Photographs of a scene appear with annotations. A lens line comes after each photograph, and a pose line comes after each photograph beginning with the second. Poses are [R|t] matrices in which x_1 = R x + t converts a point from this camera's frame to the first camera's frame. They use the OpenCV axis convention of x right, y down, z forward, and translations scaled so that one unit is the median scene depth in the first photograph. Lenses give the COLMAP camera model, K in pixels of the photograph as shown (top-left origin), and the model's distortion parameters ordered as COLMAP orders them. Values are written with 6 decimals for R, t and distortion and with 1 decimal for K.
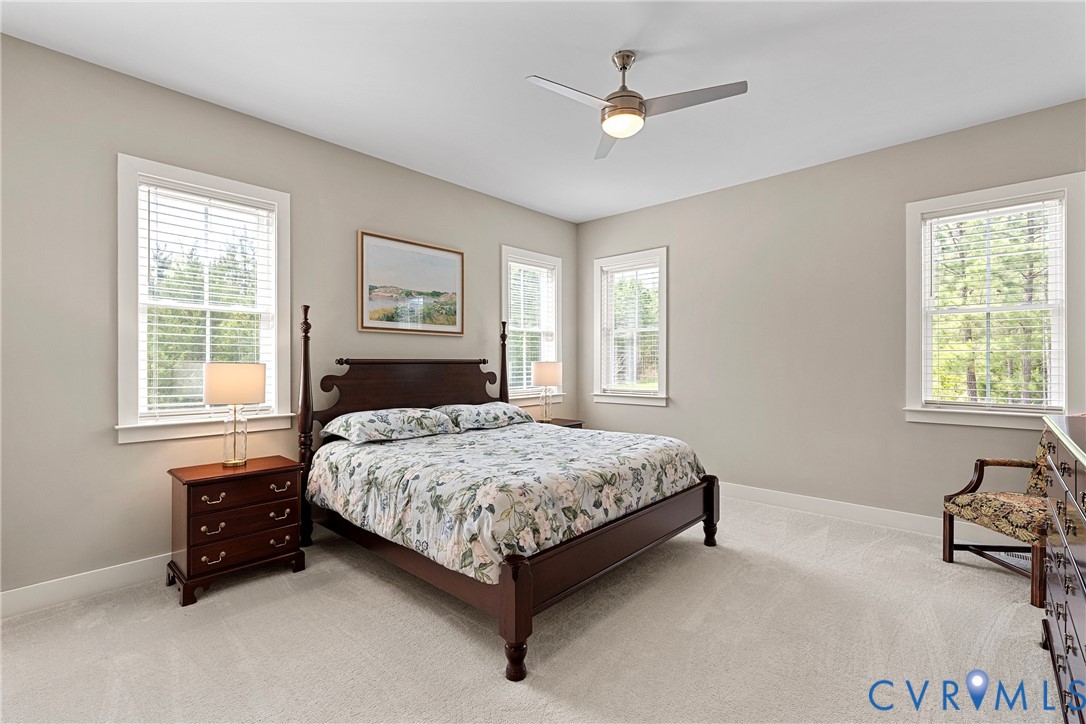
lens RADIAL K [[494.8, 0, 546.7], [0, 494.8, 368.9], [0, 0, 1]] dist [-0.000934, -0.000549]
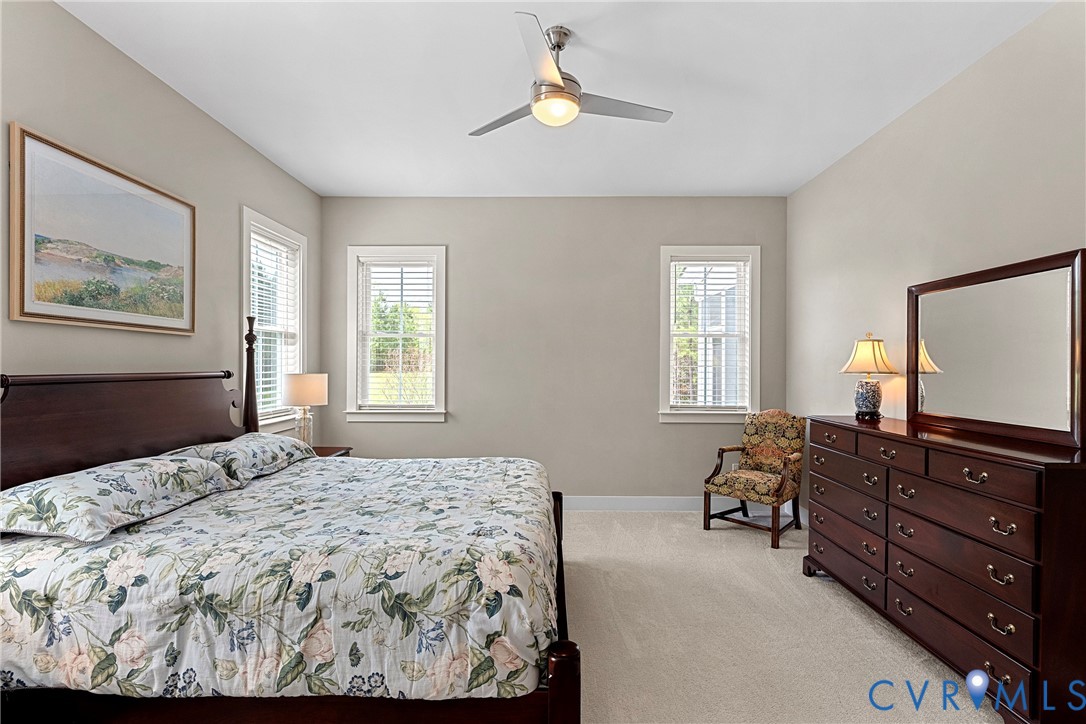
lens RADIAL K [[511.9, 0, 546.3], [0, 511.9, 370.3], [0, 0, 1]] dist [-0.003918, 0.001445]
pose [[0.738941, -0.000799, 0.673770, -0.373102], [0.002169, 0.999997, -0.001193, -0.025526], [-0.673767, 0.002343, 0.738940, 0.265845]]
